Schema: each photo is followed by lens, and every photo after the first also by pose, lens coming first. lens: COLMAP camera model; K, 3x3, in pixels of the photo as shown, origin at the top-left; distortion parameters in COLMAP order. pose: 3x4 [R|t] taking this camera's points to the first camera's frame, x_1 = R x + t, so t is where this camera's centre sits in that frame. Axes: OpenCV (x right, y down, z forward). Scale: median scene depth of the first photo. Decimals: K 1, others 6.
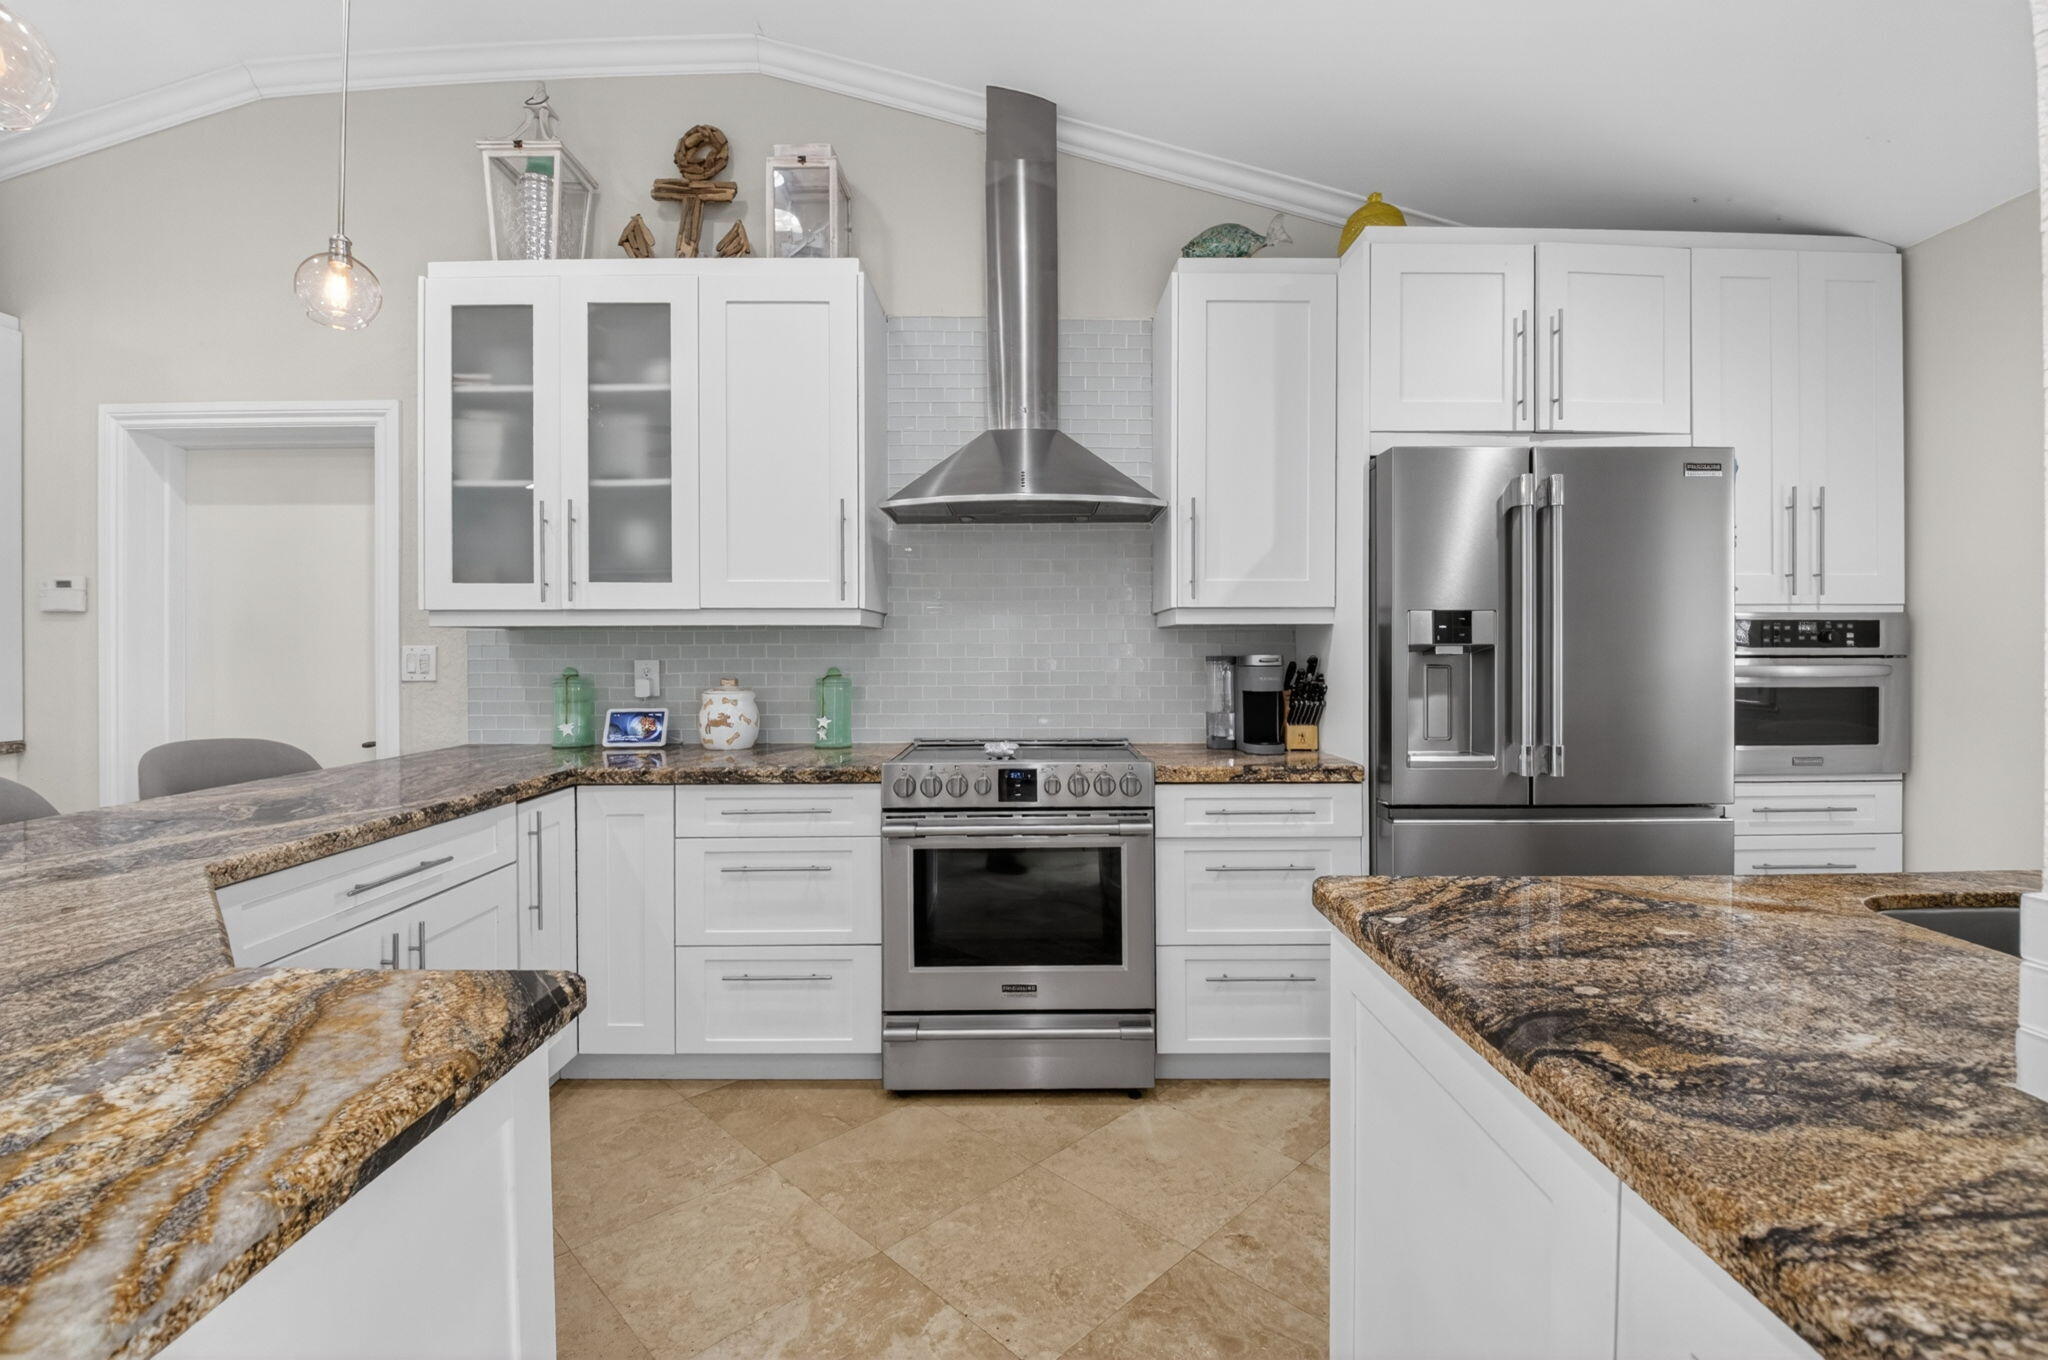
lens RADIAL K [[901.2, 0, 1018.2], [0, 901.2, 659.7], [0, 0, 1]] dist [-0.013200, -0.009638]
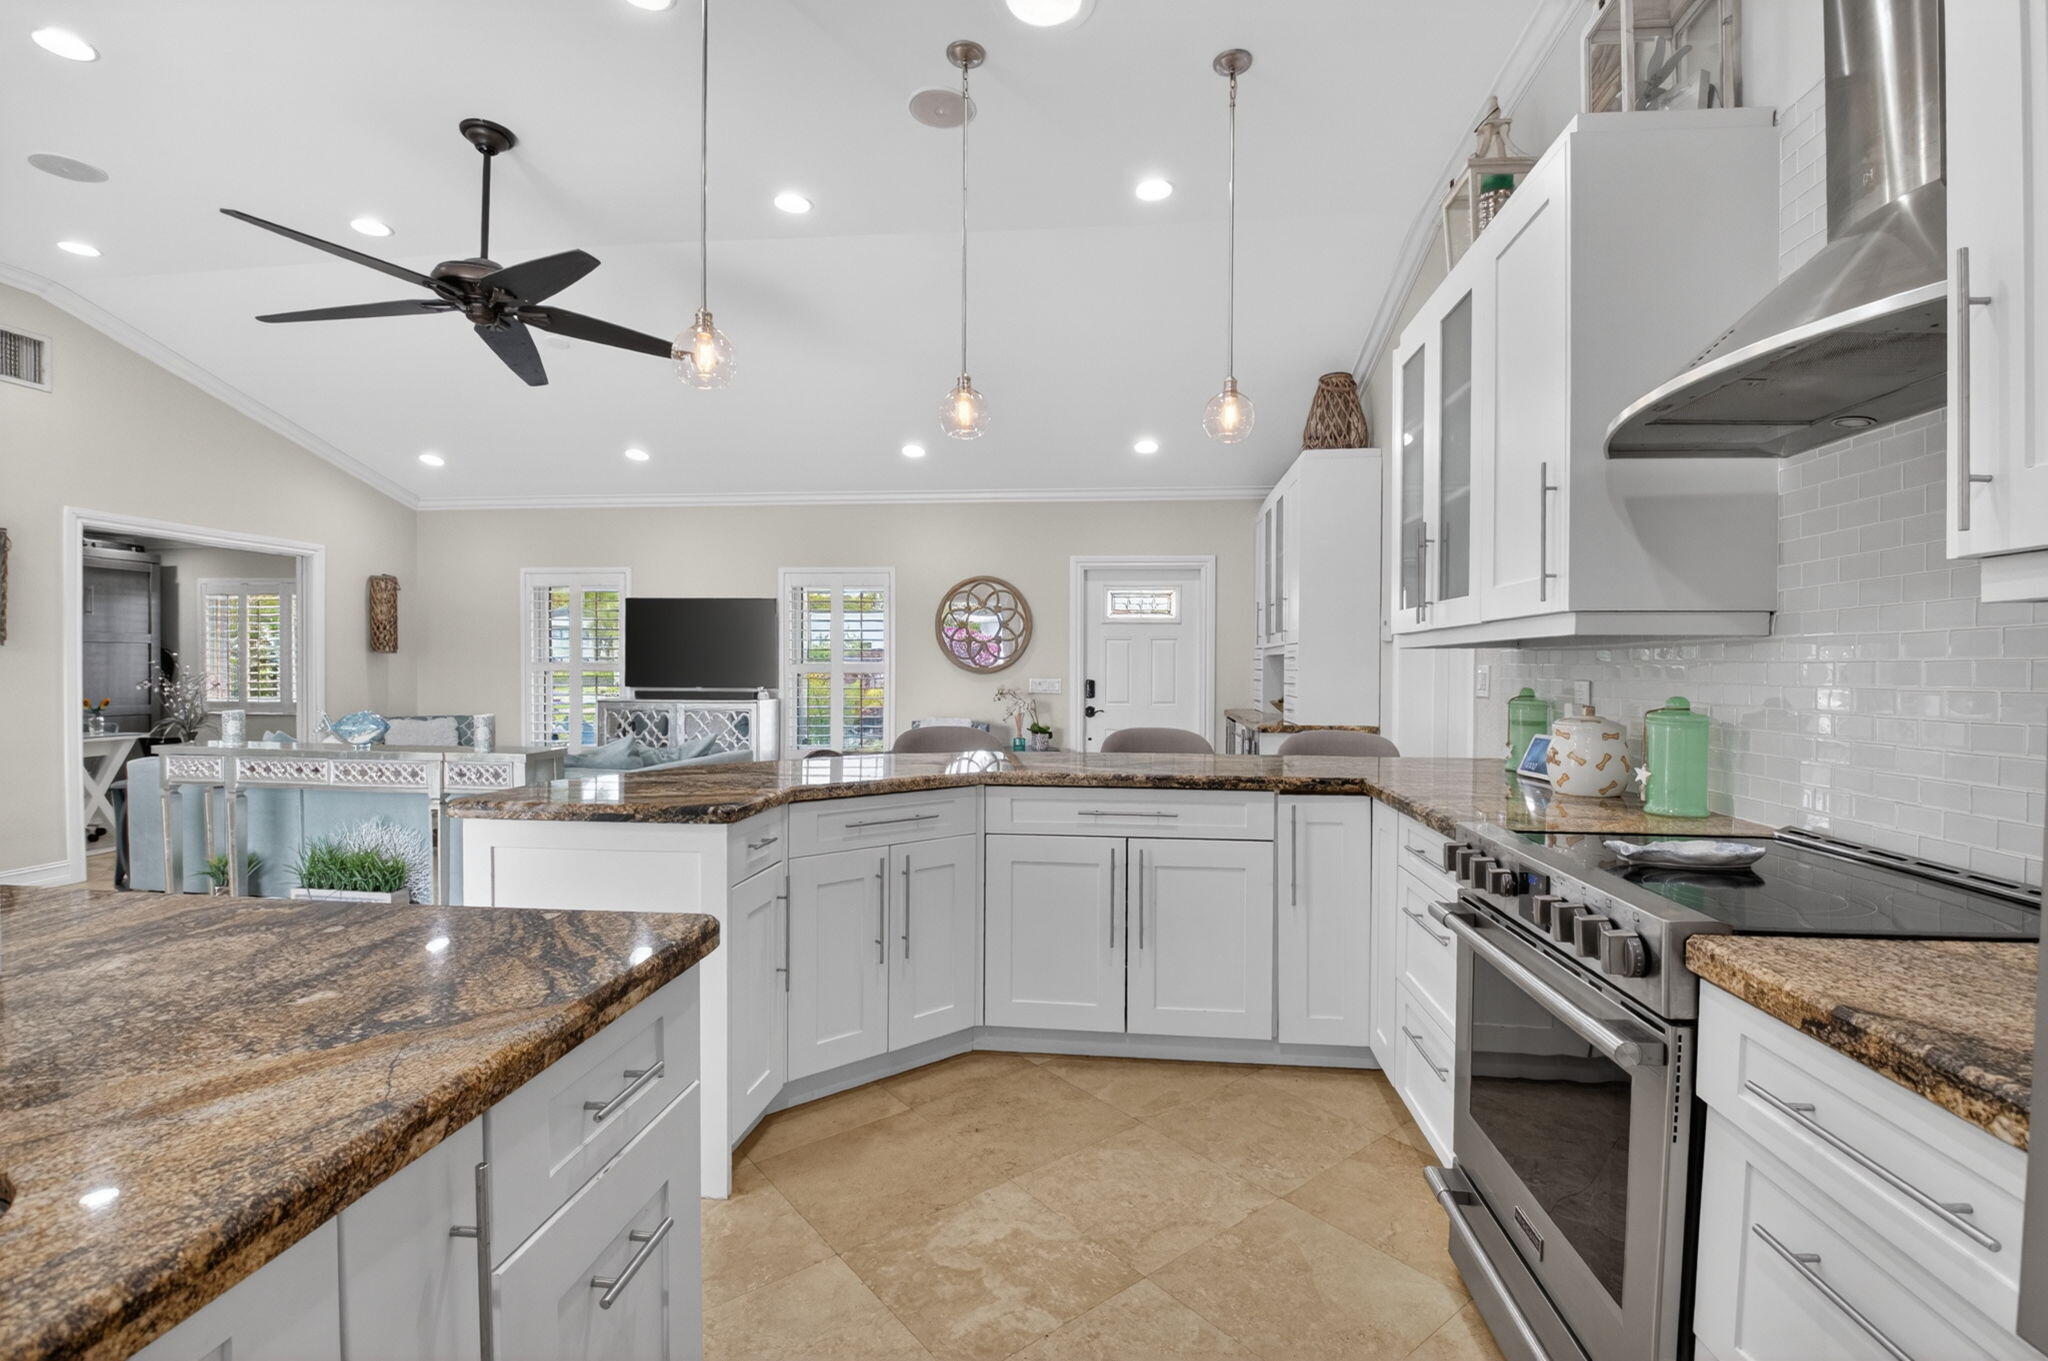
lens RADIAL K [[901.2, 0, 1032.9], [0, 901.2, 678.6], [0, 0, 1]] dist [-0.013200, -0.009638]
pose [[-0.078980, 0.013316, -0.996787, 0.682102], [-0.016636, 0.999754, 0.014674, -0.008588], [0.996737, 0.017741, -0.078739, 0.782539]]
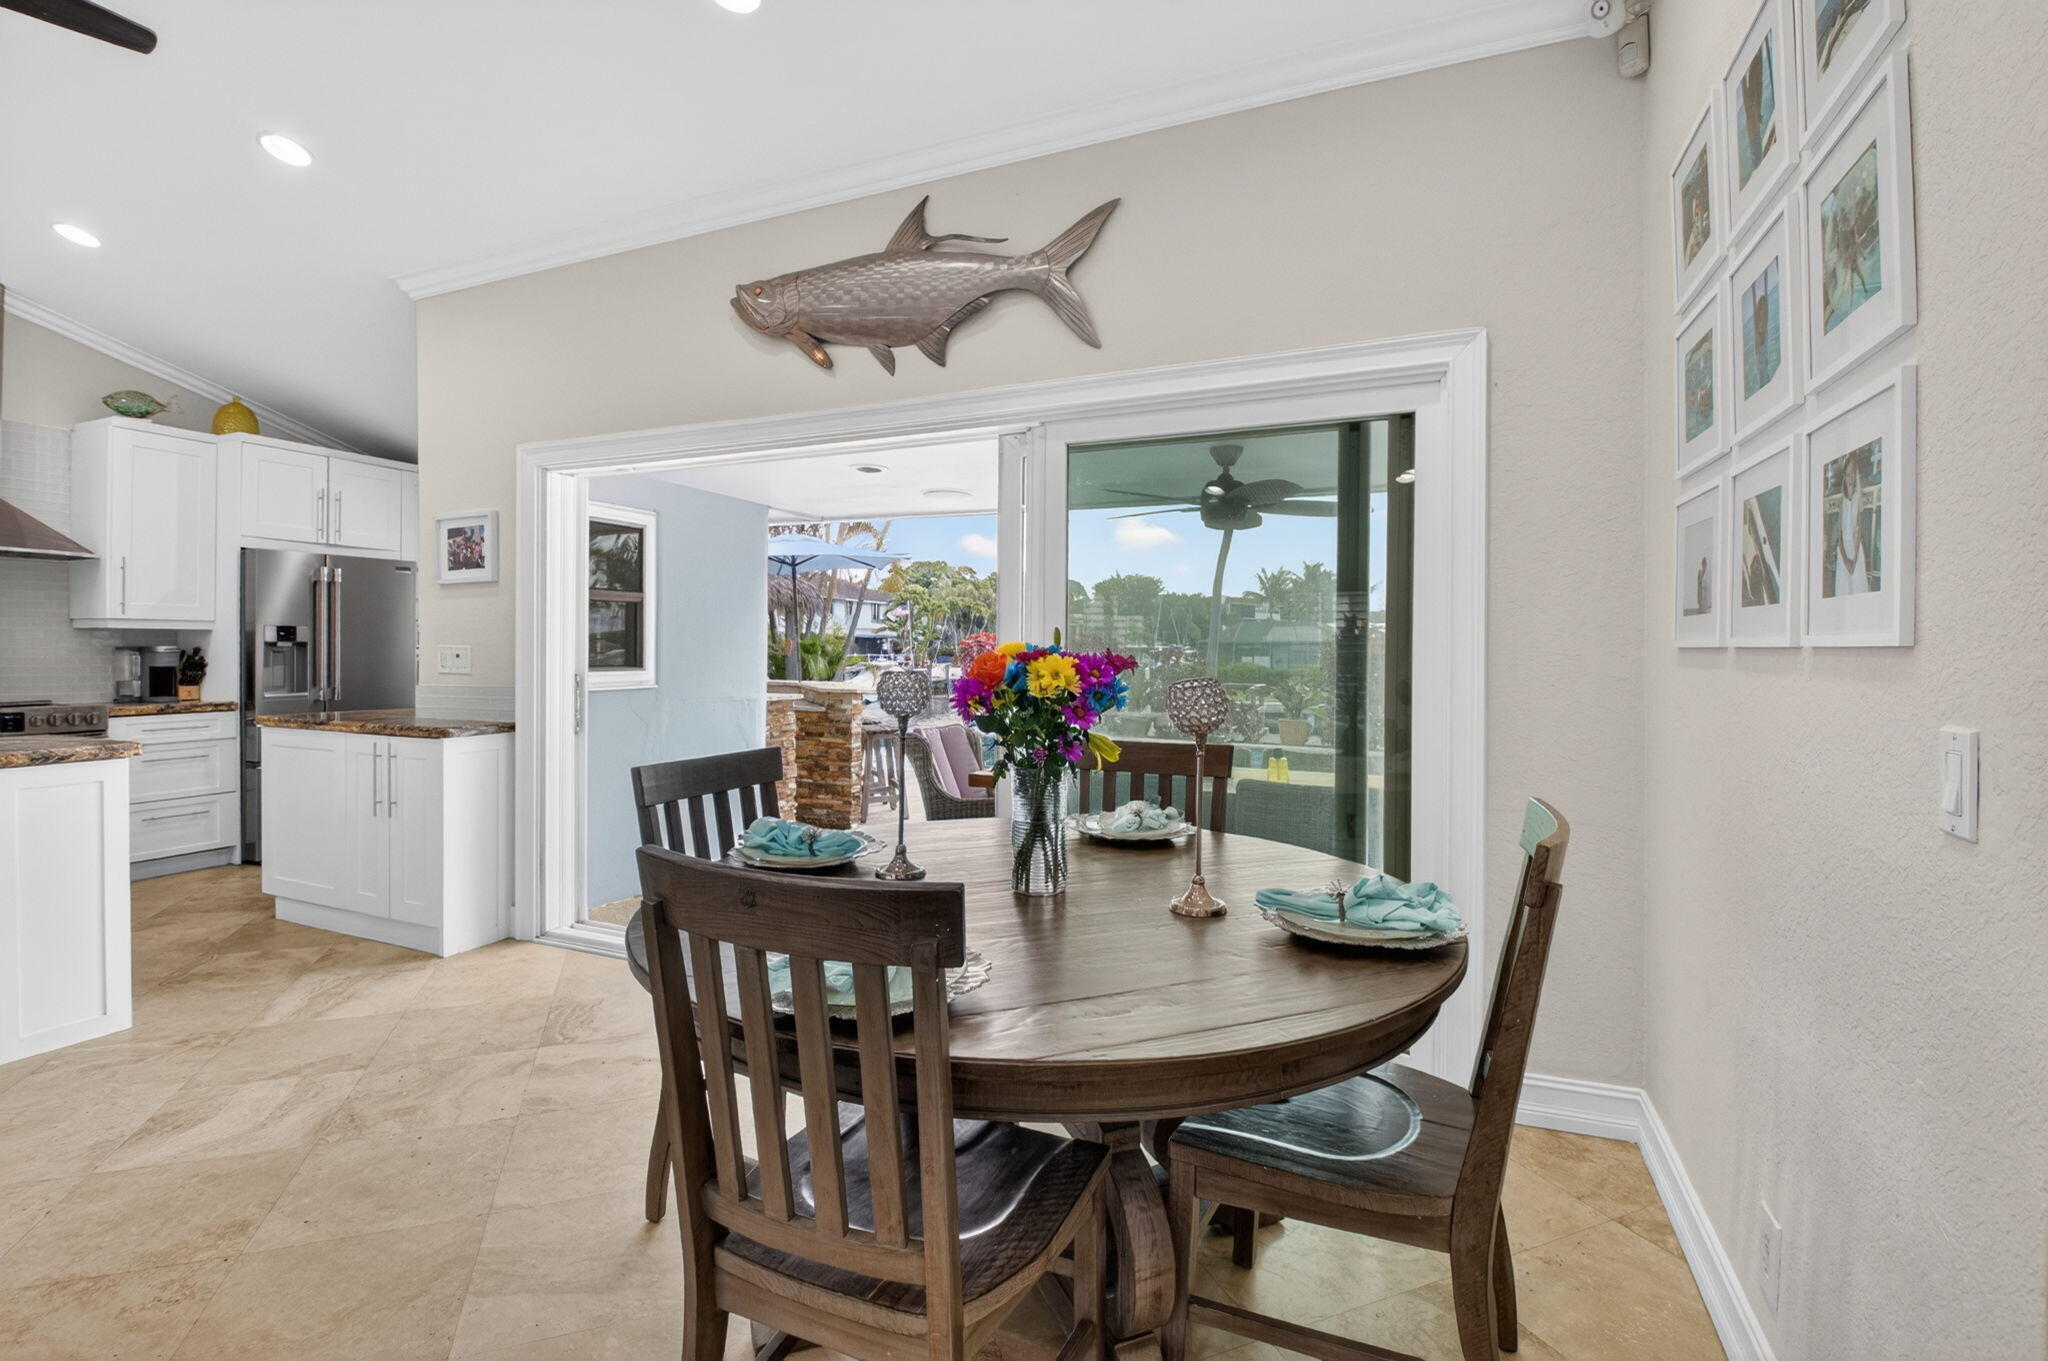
lens RADIAL K [[901.2, 0, 1031.2], [0, 901.2, 661.5], [0, 0, 1]] dist [-0.013200, -0.009638]
pose [[0.357996, -0.005555, 0.933707, -0.829215], [0.007439, 0.999968, 0.003097, 0.035851], [-0.933694, 0.005837, 0.358025, -1.369019]]
